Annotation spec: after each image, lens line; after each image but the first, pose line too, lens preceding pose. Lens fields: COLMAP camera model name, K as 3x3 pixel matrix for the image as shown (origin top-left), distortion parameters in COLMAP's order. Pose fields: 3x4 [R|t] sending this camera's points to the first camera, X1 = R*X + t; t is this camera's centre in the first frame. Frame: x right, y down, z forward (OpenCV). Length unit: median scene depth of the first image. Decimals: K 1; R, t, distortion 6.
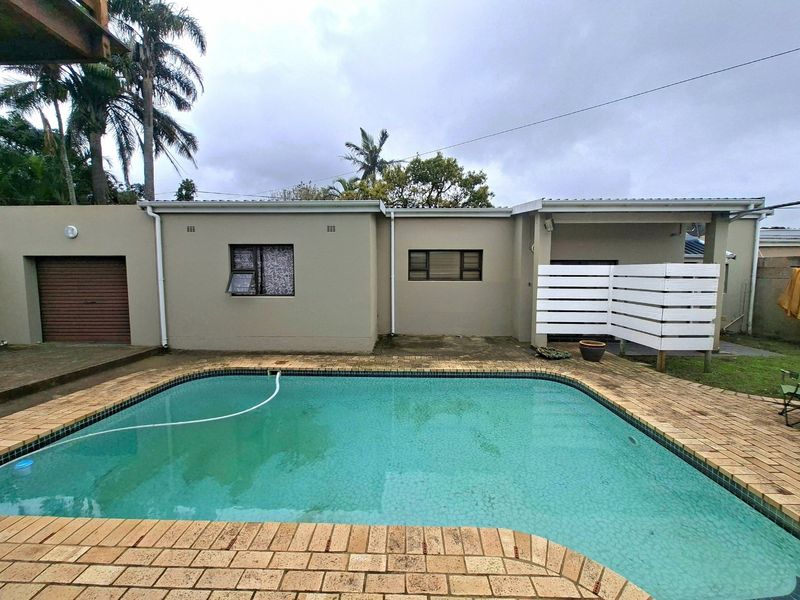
lens RADIAL K [[315.1, 0, 400.8], [0, 315.1, 298.6], [0, 0, 1]] dist [-0.000420, 0.000336]
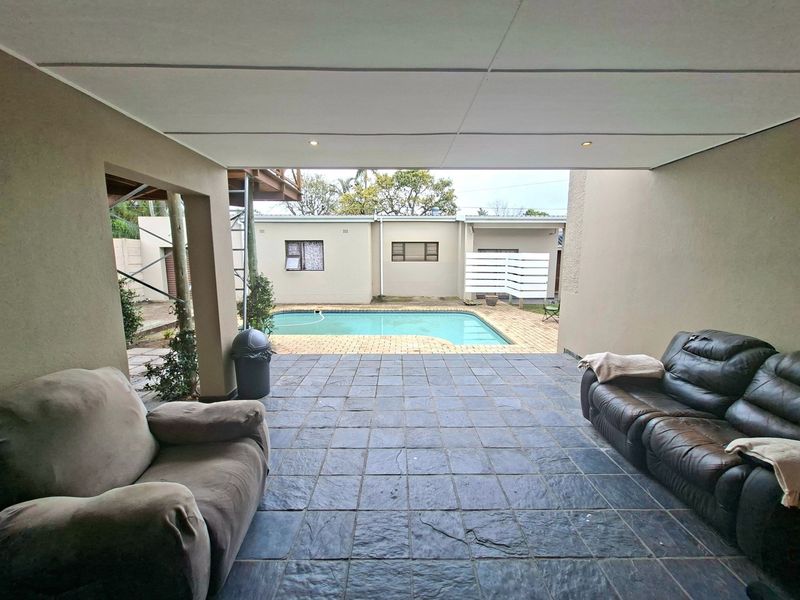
lens RADIAL K [[315.1, 0, 400.8], [0, 315.1, 298.6], [0, 0, 1]] dist [-0.000420, 0.000336]
pose [[0.999458, -0.004464, 0.032626, 0.020082], [0.002468, 0.998137, 0.060959, 0.036109], [-0.032838, -0.060846, 0.997607, -0.669901]]
